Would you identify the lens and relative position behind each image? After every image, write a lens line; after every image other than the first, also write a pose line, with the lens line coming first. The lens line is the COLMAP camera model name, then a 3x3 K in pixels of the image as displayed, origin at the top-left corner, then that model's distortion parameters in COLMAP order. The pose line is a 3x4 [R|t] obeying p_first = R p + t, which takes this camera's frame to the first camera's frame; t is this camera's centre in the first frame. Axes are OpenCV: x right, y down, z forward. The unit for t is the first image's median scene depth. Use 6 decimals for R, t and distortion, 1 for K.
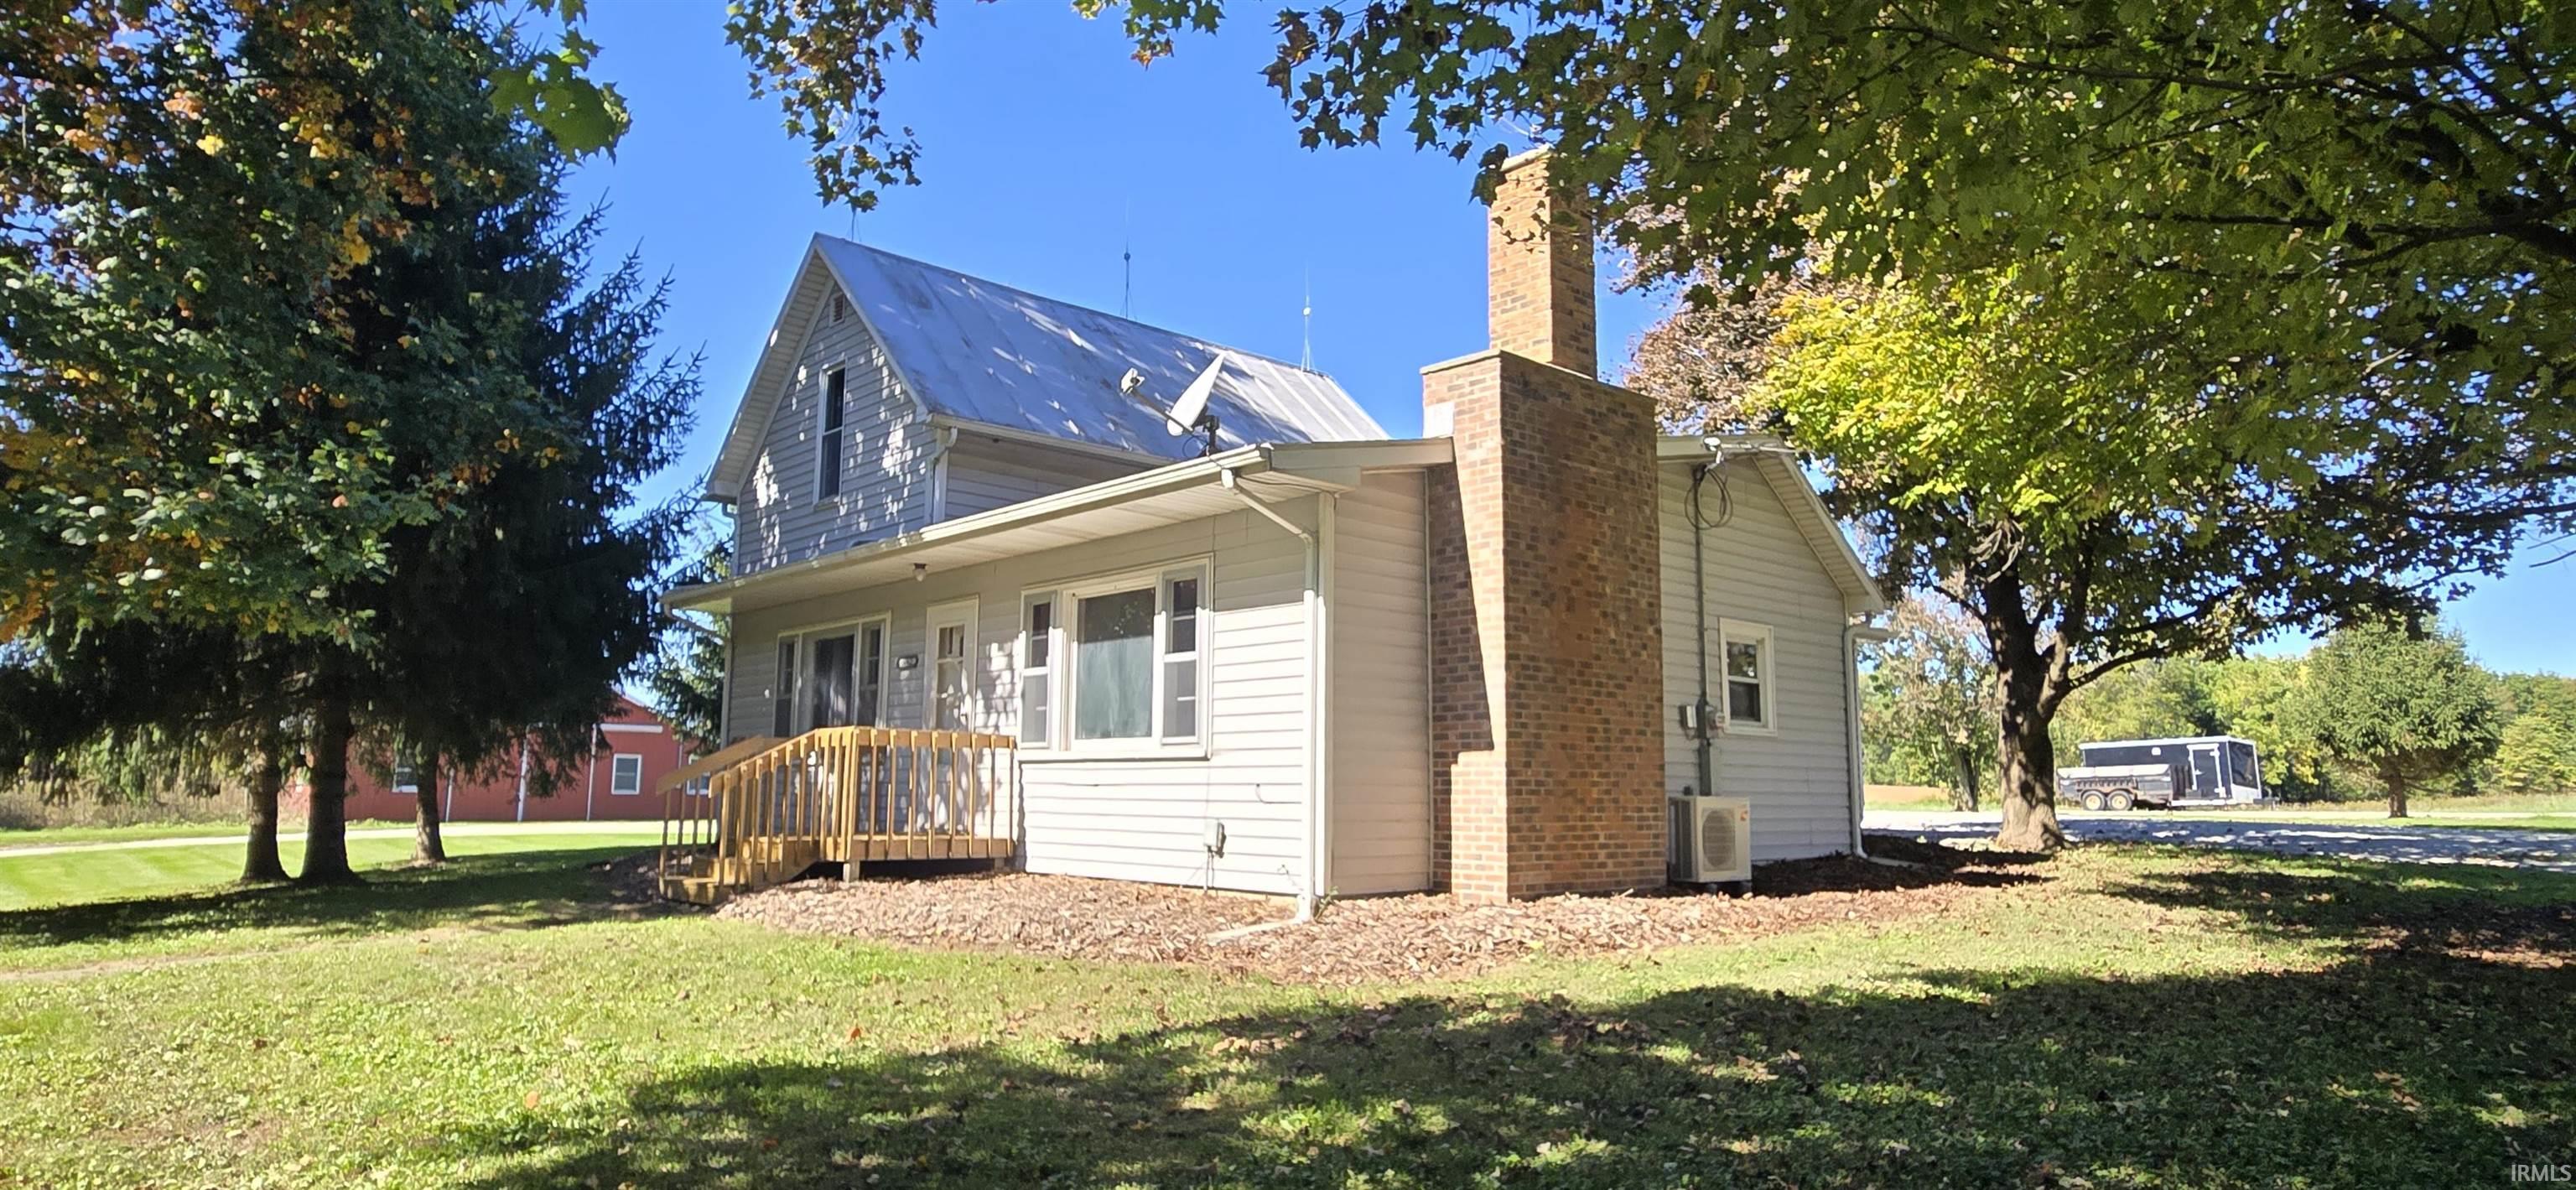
lens RADIAL K [[1444.7, 0, 1289.1], [0, 1444.7, 598.5], [0, 0, 1]] dist [-0.001067, 0.000008]
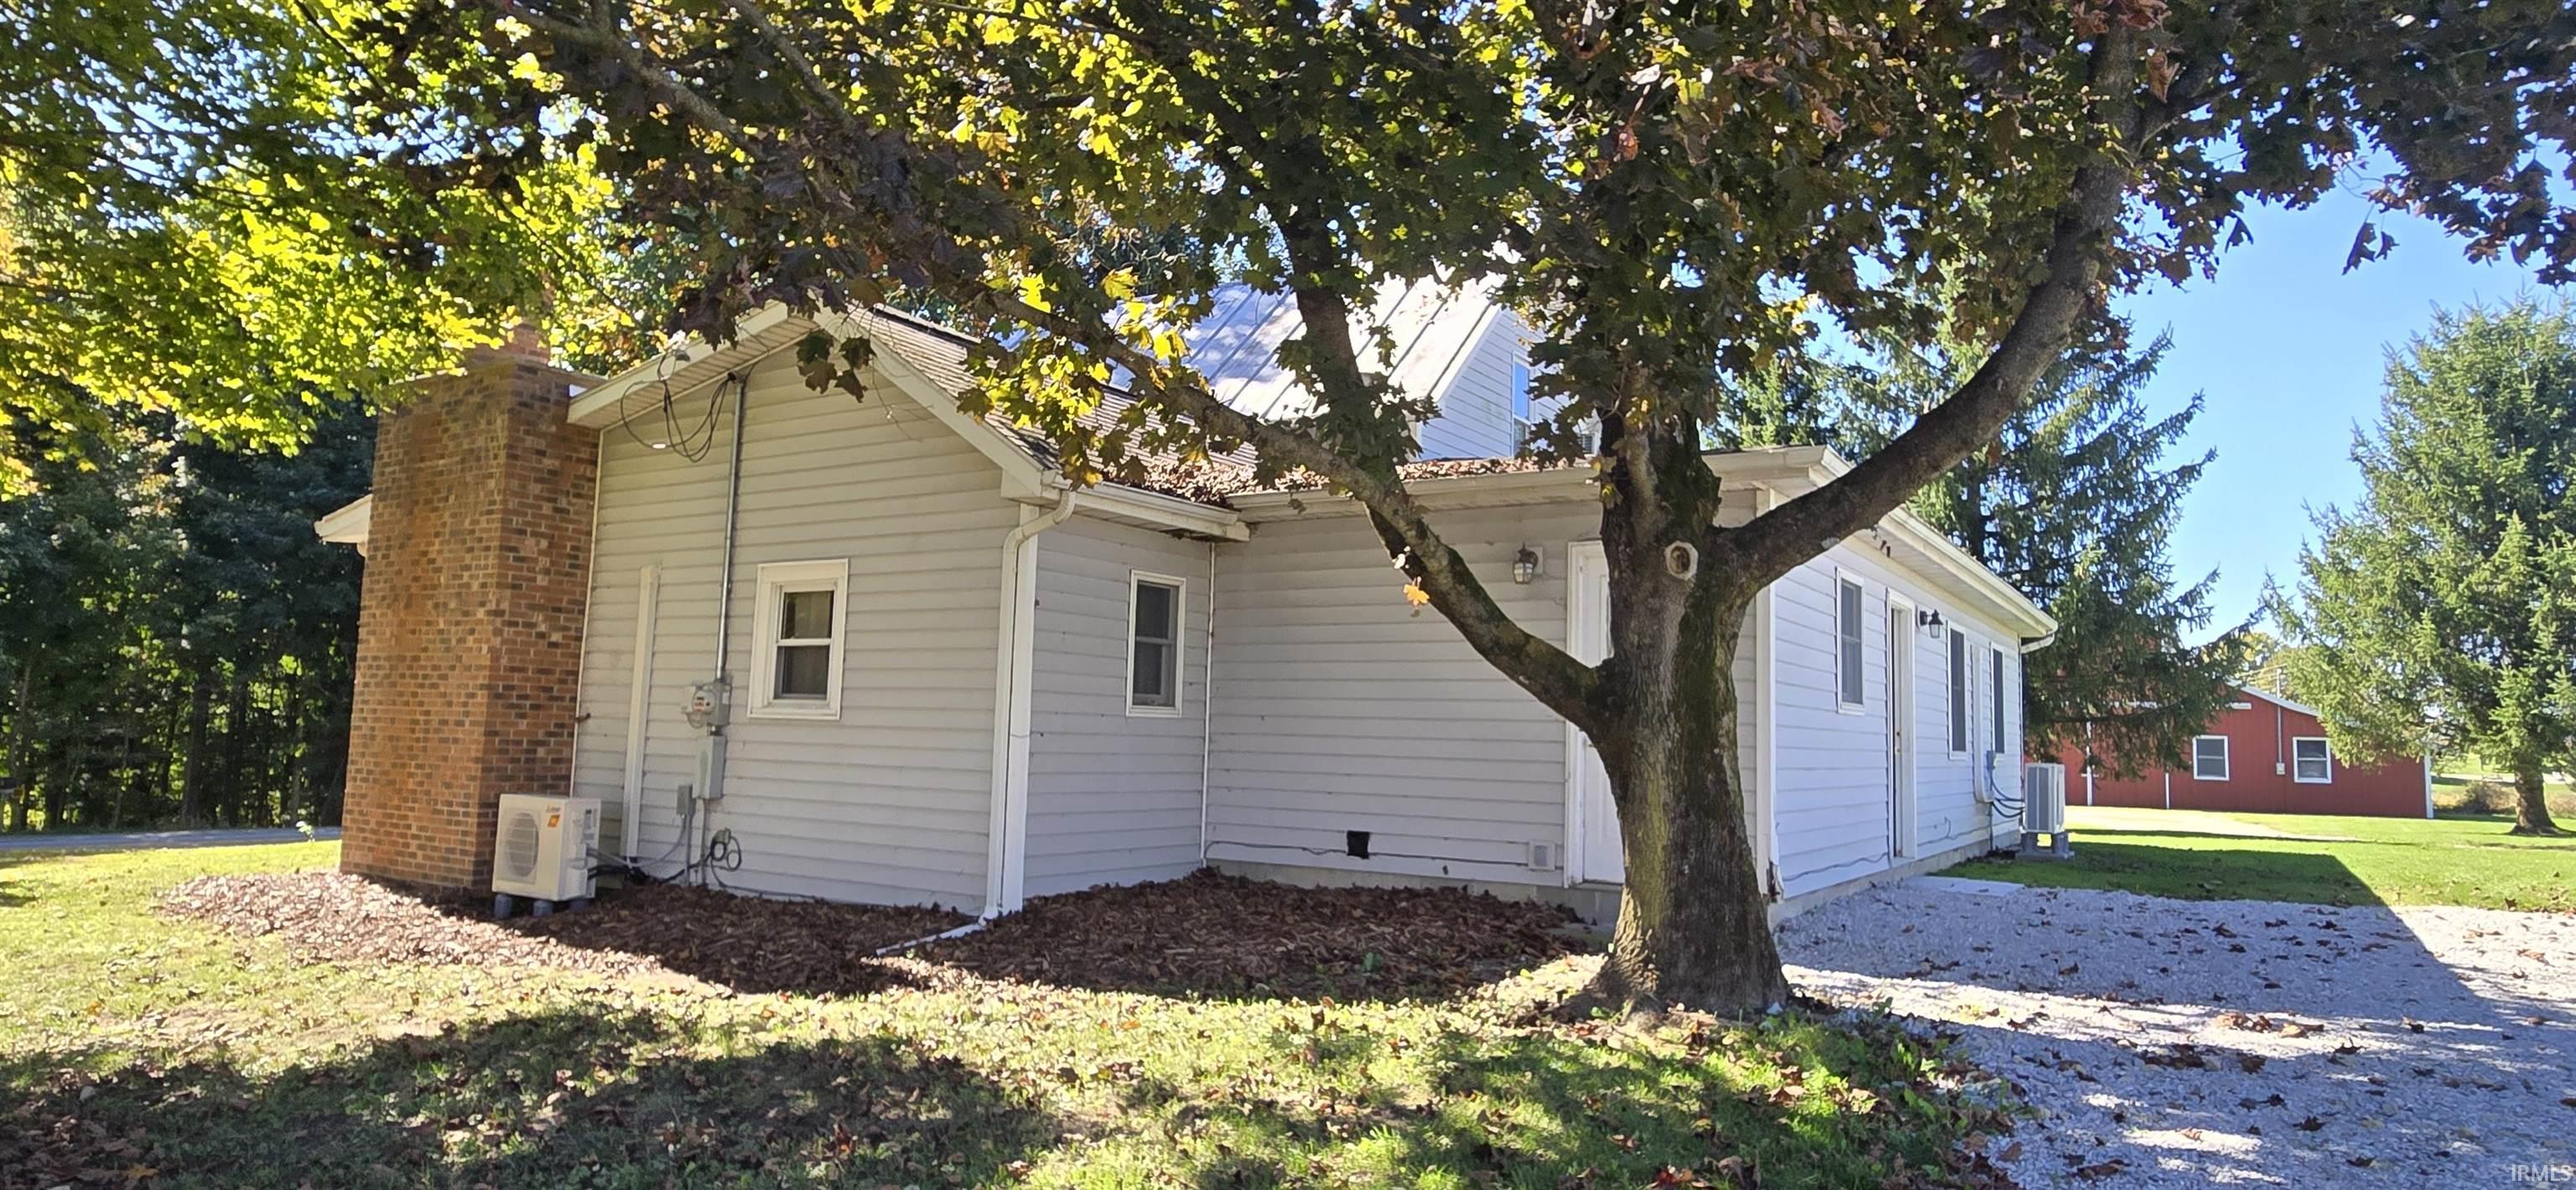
lens RADIAL K [[1505.6, 0, 1289.9], [0, 1505.6, 589.3], [0, 0, 1]] dist [0.002279, 0.000319]
pose [[0.247418, -0.098867, -0.963851, 1.393173], [0.103516, 0.991784, -0.075160, 0.141600], [0.963363, -0.081178, 0.255619, 1.326980]]
